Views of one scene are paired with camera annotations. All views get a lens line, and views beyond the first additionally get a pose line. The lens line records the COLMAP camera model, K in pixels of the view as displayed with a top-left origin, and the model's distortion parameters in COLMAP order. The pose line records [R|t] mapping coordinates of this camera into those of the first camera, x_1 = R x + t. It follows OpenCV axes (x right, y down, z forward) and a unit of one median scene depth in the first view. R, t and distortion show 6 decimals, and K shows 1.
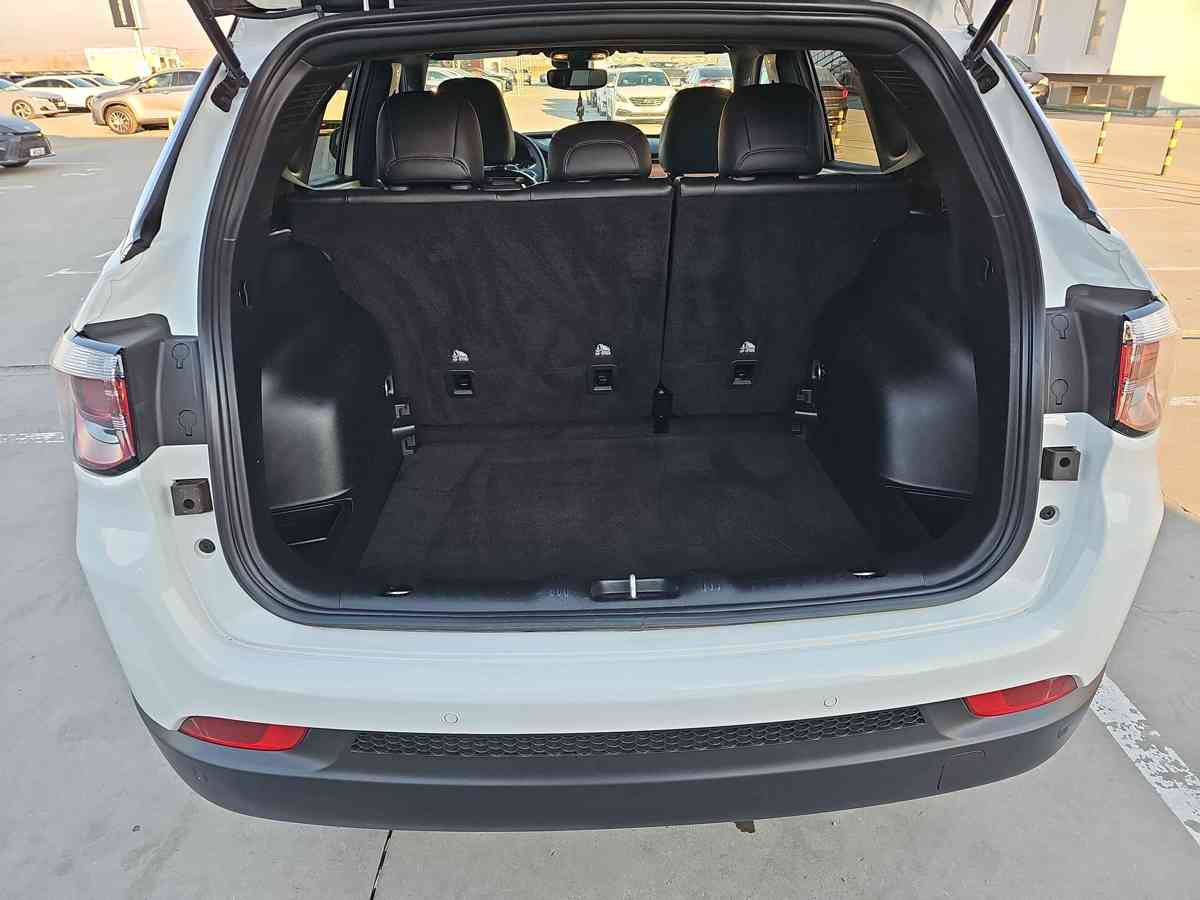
lens RADIAL K [[778.1, 0, 600.0], [0, 778.1, 450.0], [0, 0, 1]] dist [0.079532, -0.070439]
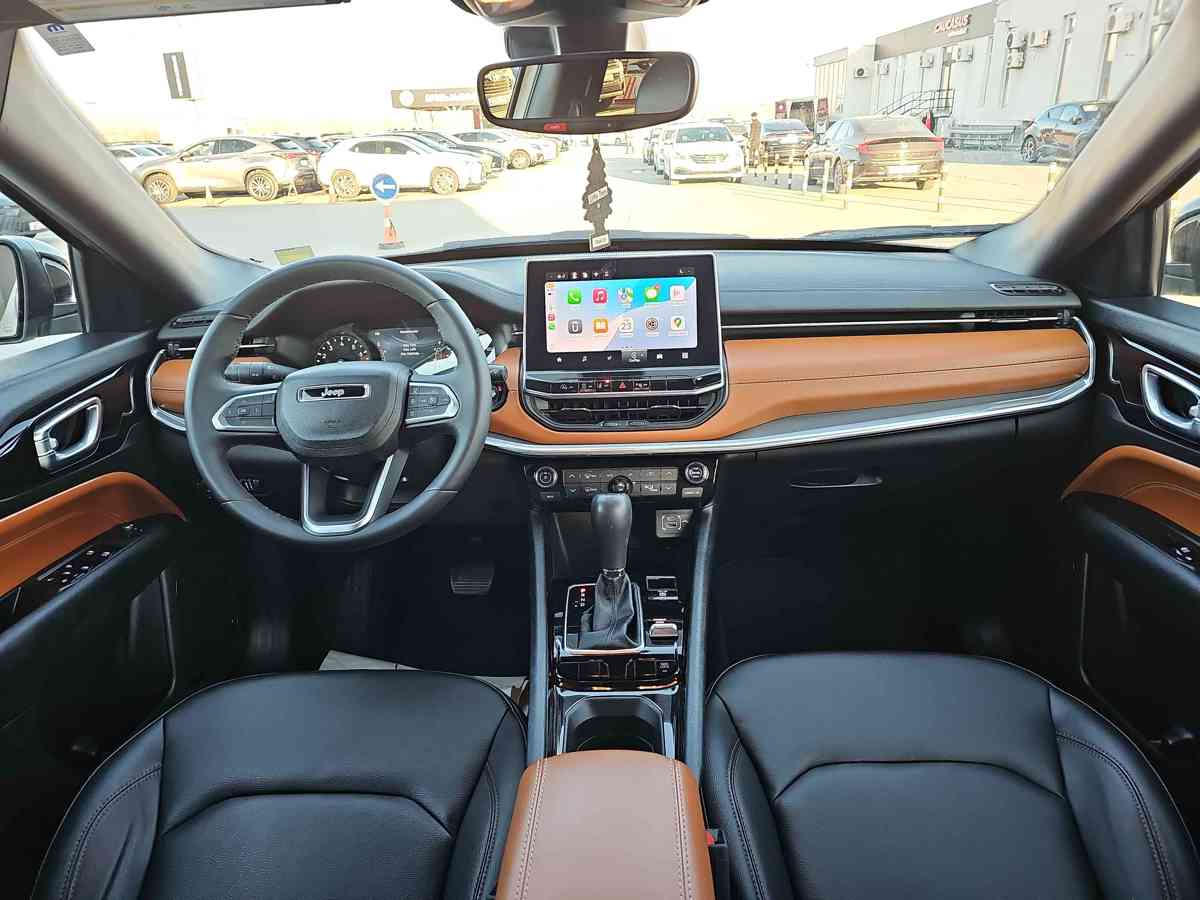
lens RADIAL K [[783.8, 0, 584.6], [0, 783.8, 425.7], [0, 0, 1]] dist [0.065125, -0.061628]
pose [[0.996133, 0.009508, -0.087339, -0.000611], [-0.017452, 0.995730, -0.090649, -0.050376], [0.086104, 0.091823, 0.992046, 0.112472]]
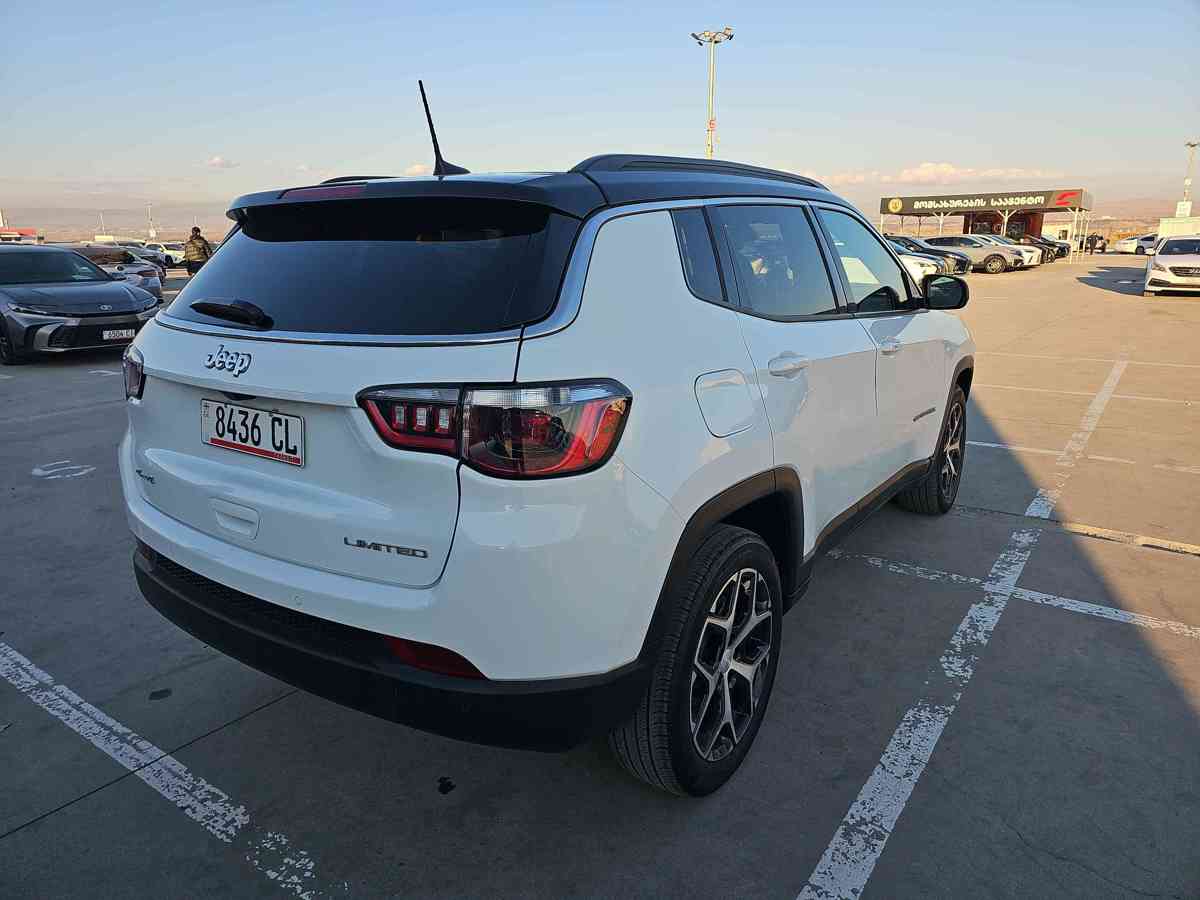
lens RADIAL K [[778.1, 0, 600.0], [0, 778.1, 450.0], [0, 0, 1]] dist [0.079532, -0.070439]
pose [[0.795943, 0.164367, -0.582631, 0.083468], [-0.269136, 0.958169, -0.097361, 0.001031], [0.542255, 0.234300, 0.806884, -0.000837]]
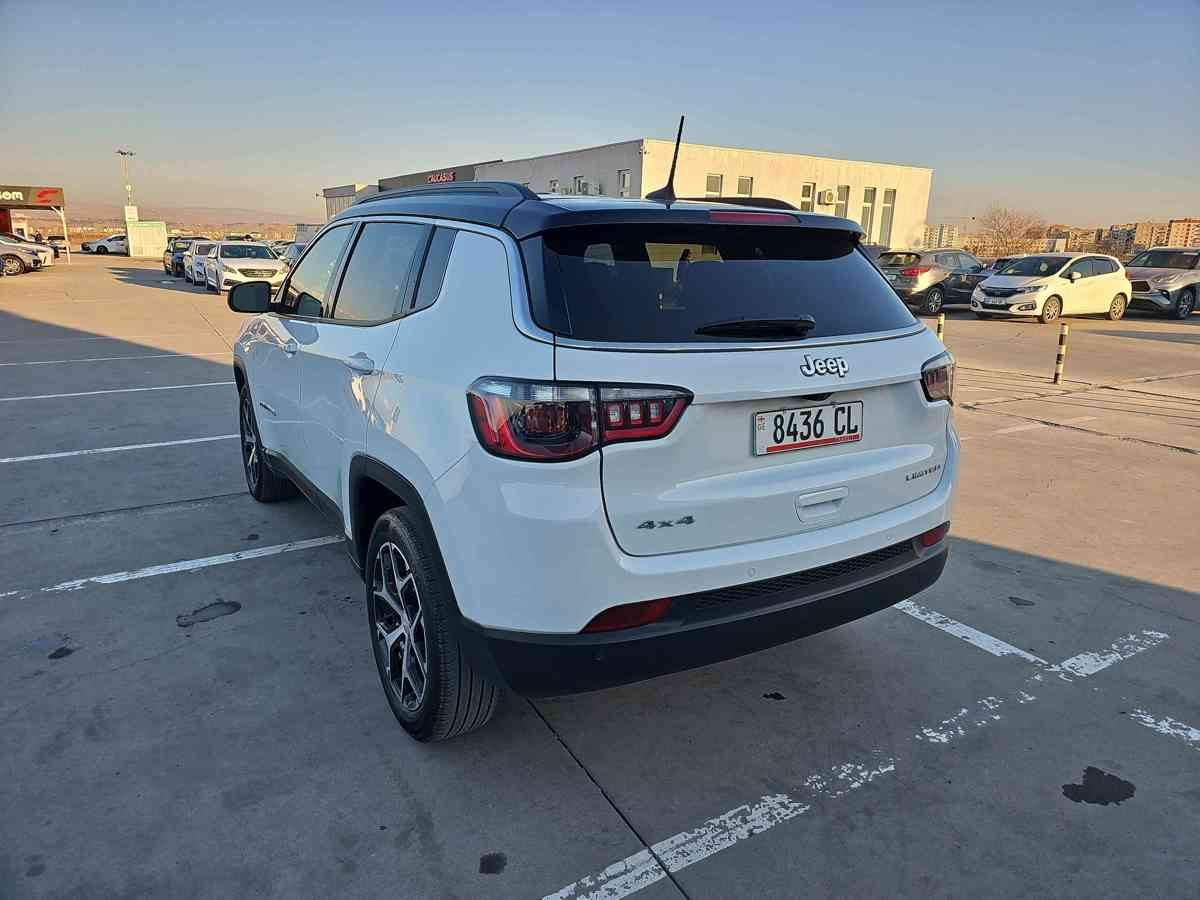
lens RADIAL K [[778.1, 0, 600.0], [0, 778.1, 450.0], [0, 0, 1]] dist [0.079532, -0.070439]
pose [[0.871424, -0.086897, 0.482772, -0.068425], [0.181707, 0.971354, -0.153148, 0.013932], [-0.455634, 0.221180, 0.862251, -0.024399]]
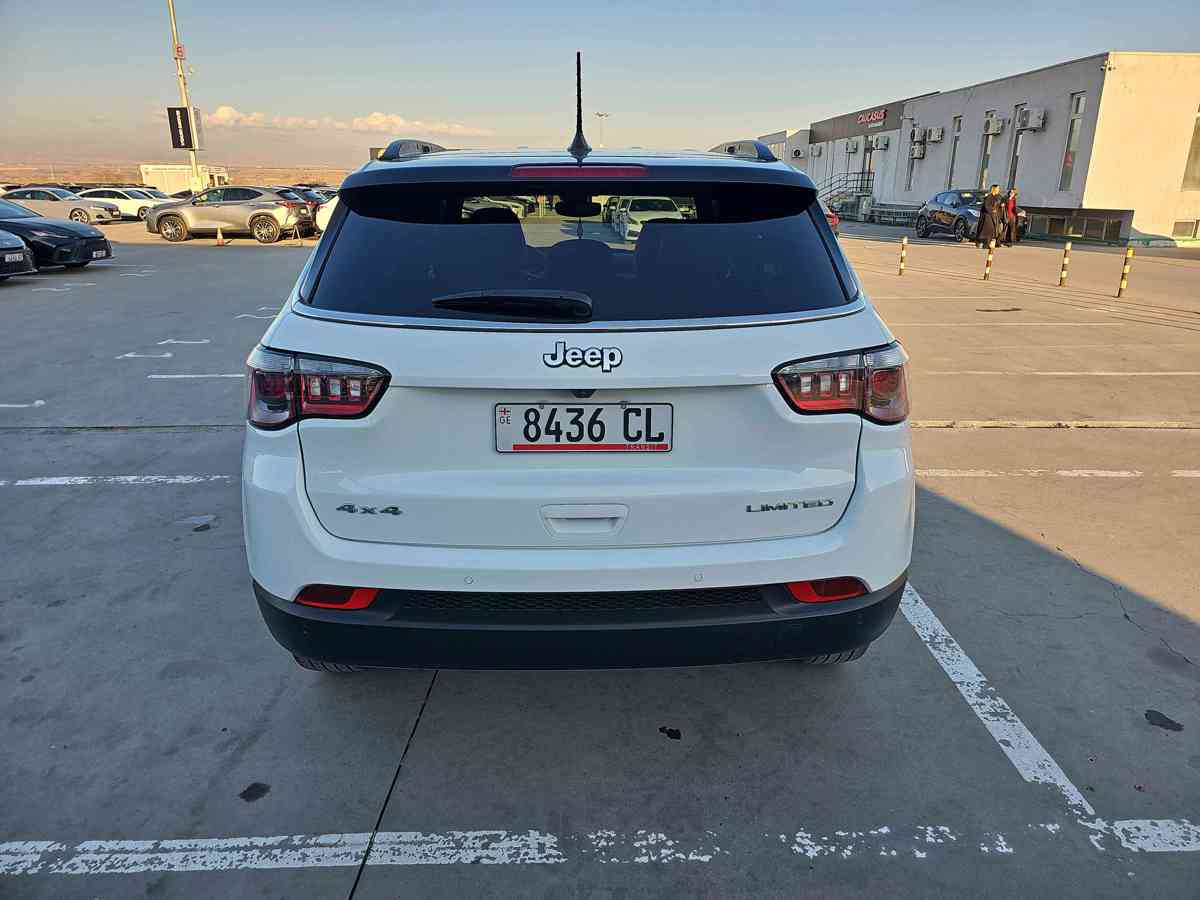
lens RADIAL K [[783.9, 0, 604.9], [0, 783.9, 436.4], [0, 0, 1]] dist [0.072117, -0.064799]
pose [[0.999668, 0.024206, -0.008818, 0.005164], [-0.025251, 0.988485, -0.149194, 0.014109], [0.005105, 0.149367, 0.988769, -0.034059]]
